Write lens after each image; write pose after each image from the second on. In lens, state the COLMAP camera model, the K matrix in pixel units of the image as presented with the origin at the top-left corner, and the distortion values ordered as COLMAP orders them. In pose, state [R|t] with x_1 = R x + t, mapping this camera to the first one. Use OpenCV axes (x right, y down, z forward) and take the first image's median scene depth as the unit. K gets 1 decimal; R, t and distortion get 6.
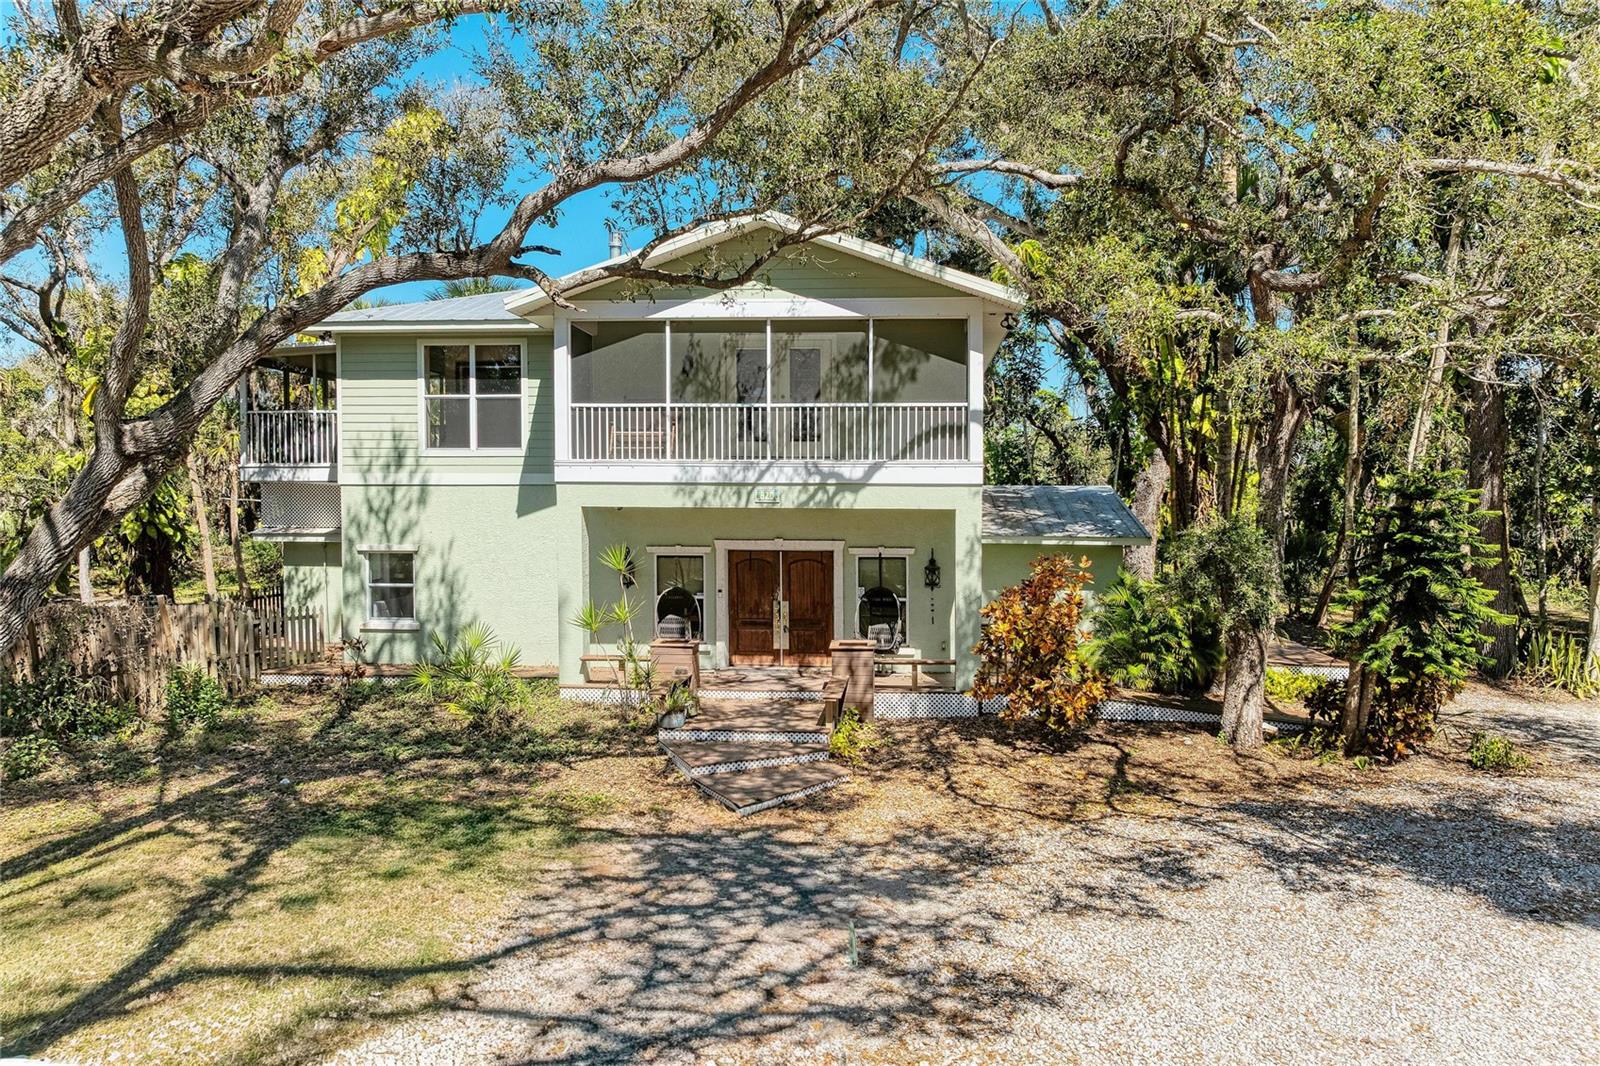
lens RADIAL K [[1124.2, 0, 824.1], [0, 1124.2, 532.8], [0, 0, 1]] dist [-0.029801, 0.009229]
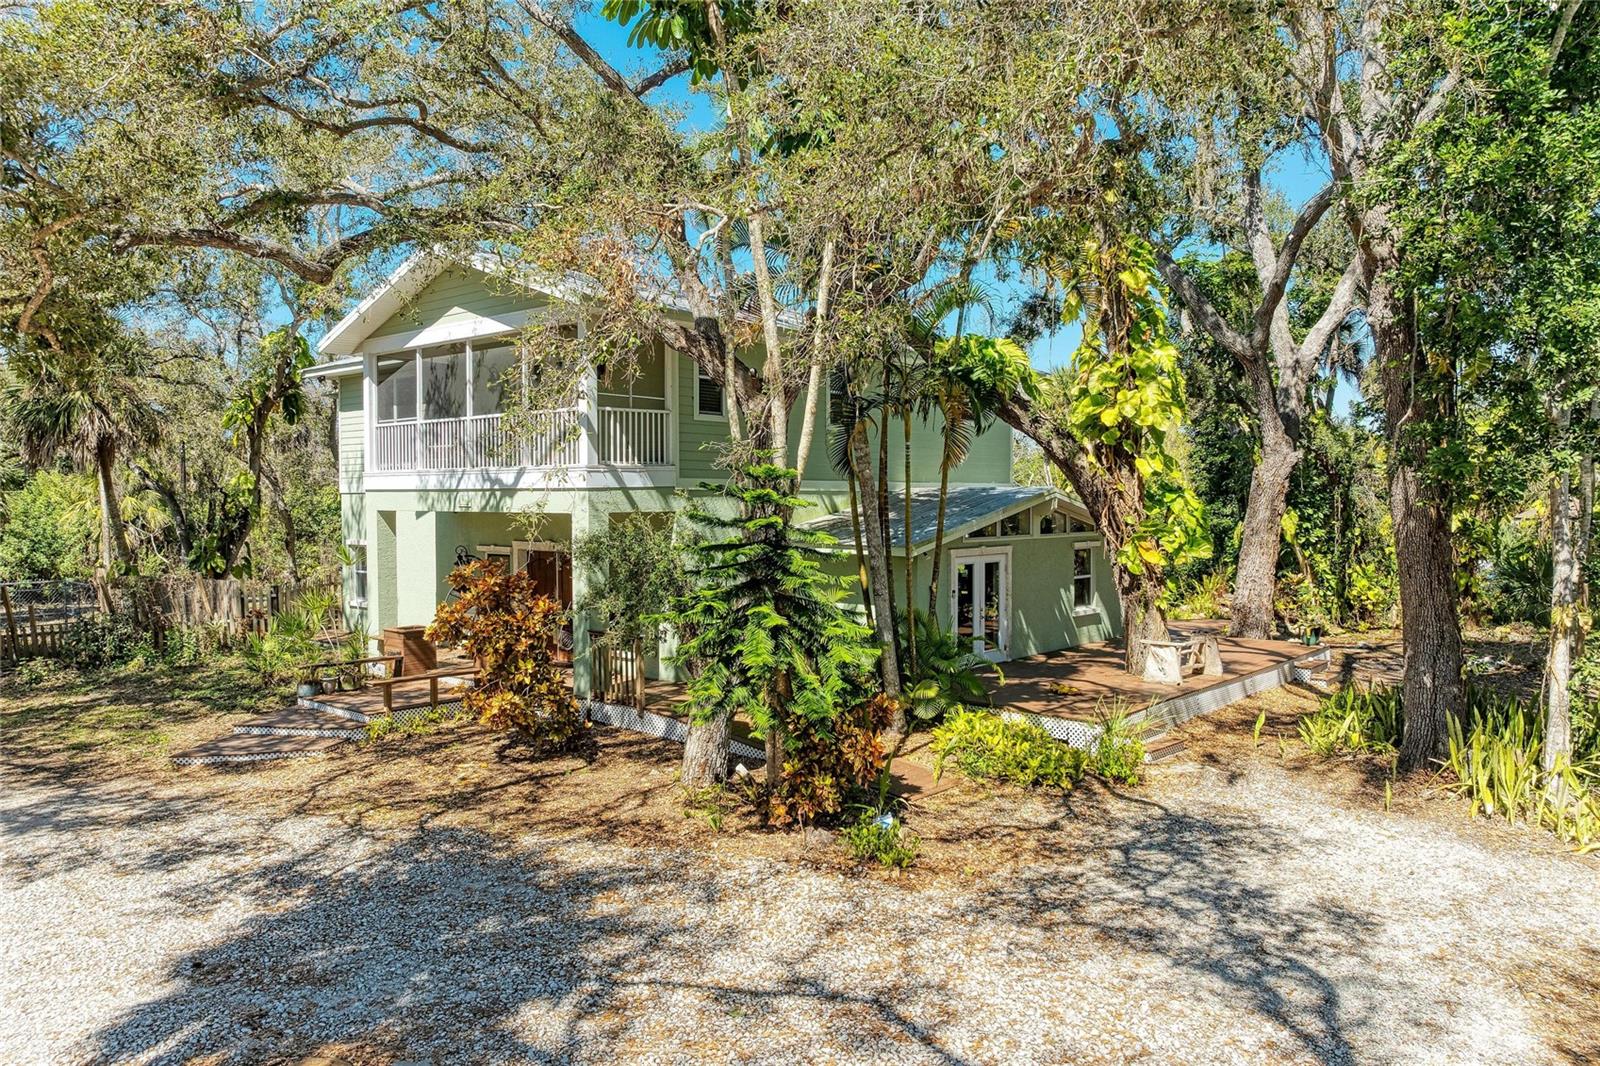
lens RADIAL K [[1124.2, 0, 824.1], [0, 1124.2, 532.8], [0, 0, 1]] dist [-0.029801, 0.009229]
pose [[0.814904, 0.015201, -0.579396, 0.875238], [-0.022508, 0.999732, -0.005429, -0.003769], [0.579158, 0.017465, 0.815028, 0.317634]]
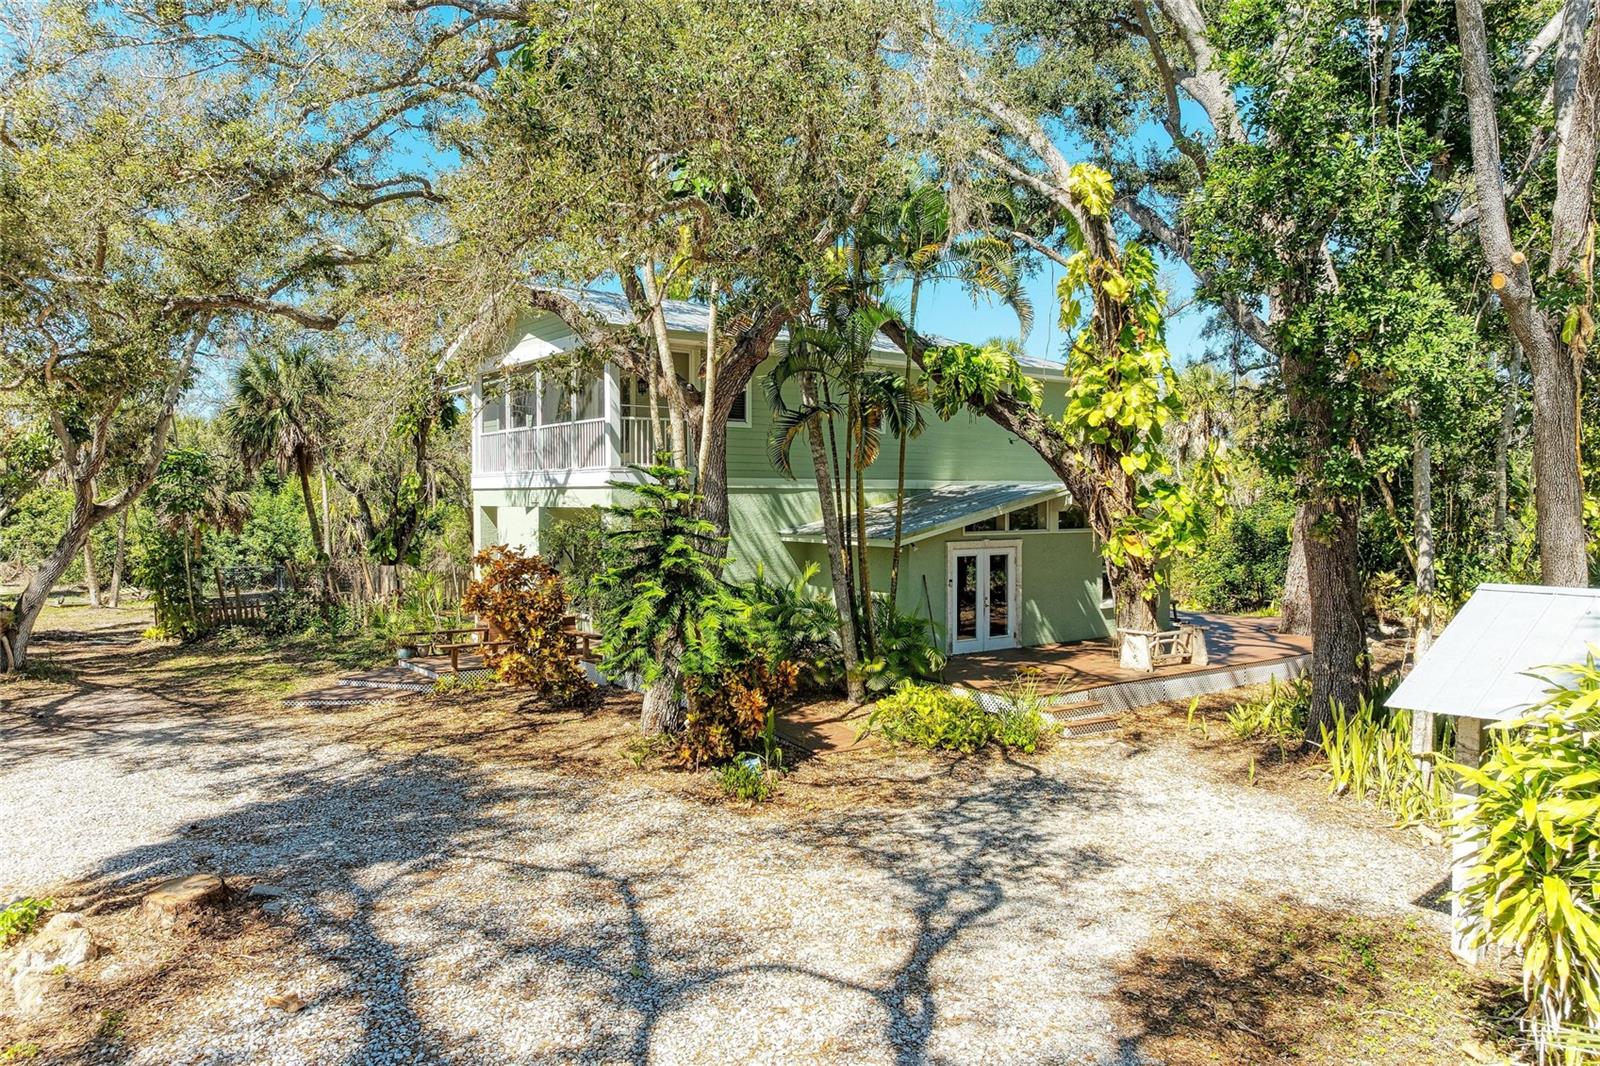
lens RADIAL K [[1124.2, 0, 824.1], [0, 1124.2, 532.8], [0, 0, 1]] dist [-0.029801, 0.009229]
pose [[0.674470, 0.018747, -0.738064, 1.135352], [-0.028716, 0.999587, -0.000852, -0.000980], [0.737744, 0.021769, 0.674730, 0.381587]]
